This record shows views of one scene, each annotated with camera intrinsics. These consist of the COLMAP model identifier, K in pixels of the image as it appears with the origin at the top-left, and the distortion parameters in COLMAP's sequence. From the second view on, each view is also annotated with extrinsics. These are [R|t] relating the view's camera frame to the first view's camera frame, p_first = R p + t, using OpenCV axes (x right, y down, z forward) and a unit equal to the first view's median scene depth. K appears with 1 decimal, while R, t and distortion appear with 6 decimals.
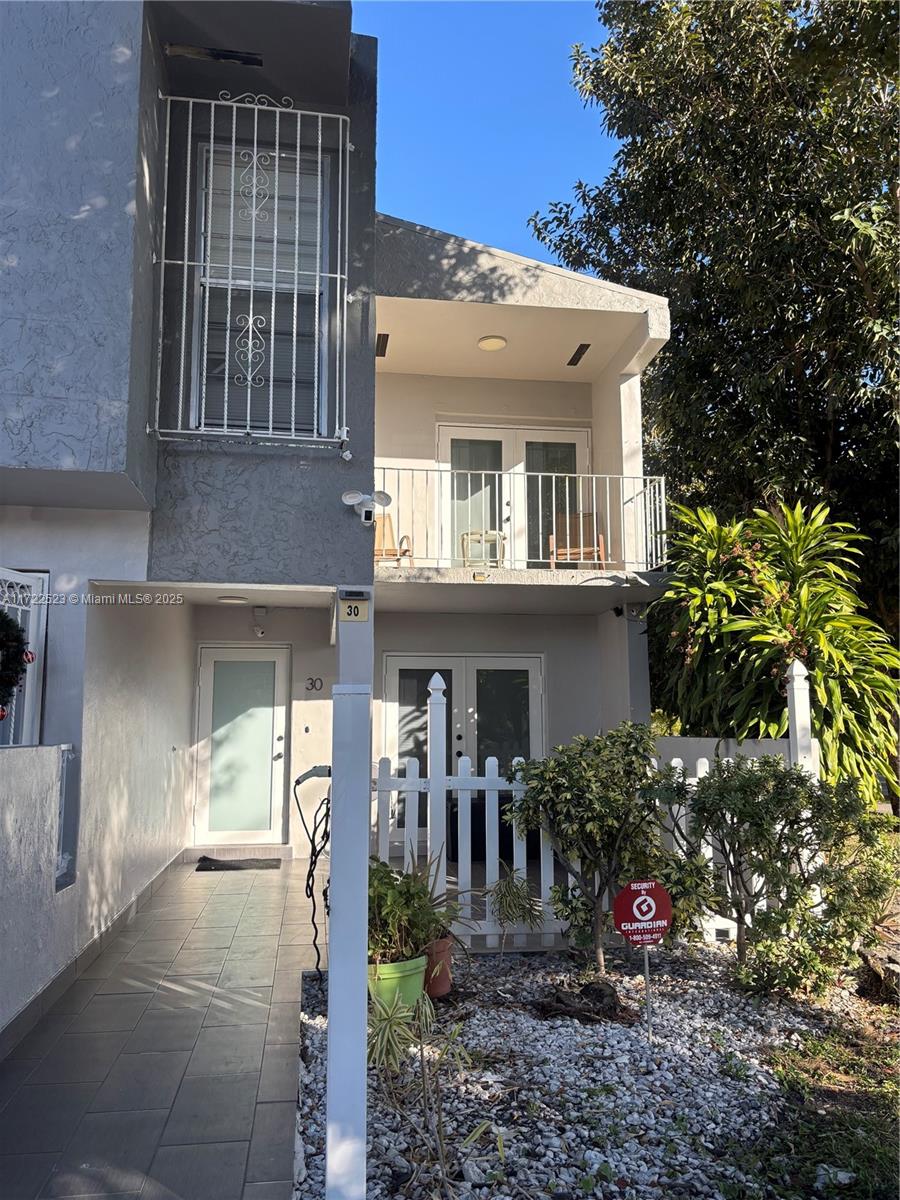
lens RADIAL K [[920.5, 0, 453.1], [0, 920.5, 596.8], [0, 0, 1]] dist [0.060229, -0.069921]
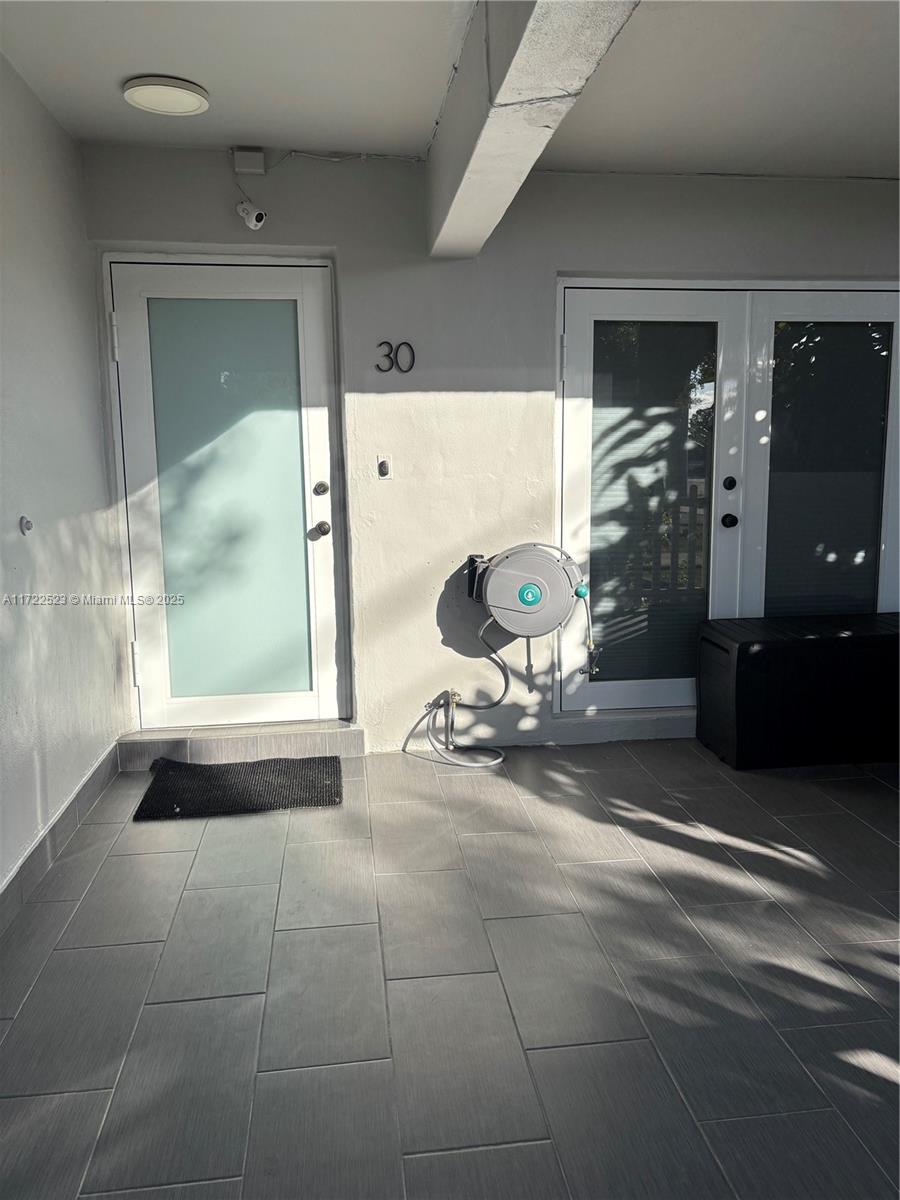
lens RADIAL K [[920.5, 0, 437.6], [0, 920.5, 563.0], [0, 0, 1]] dist [0.060229, -0.069921]
pose [[0.999824, -0.008317, -0.016811, -0.196643], [0.013110, 0.950879, 0.309286, 0.086543], [0.013413, -0.309452, 0.950820, 0.911897]]
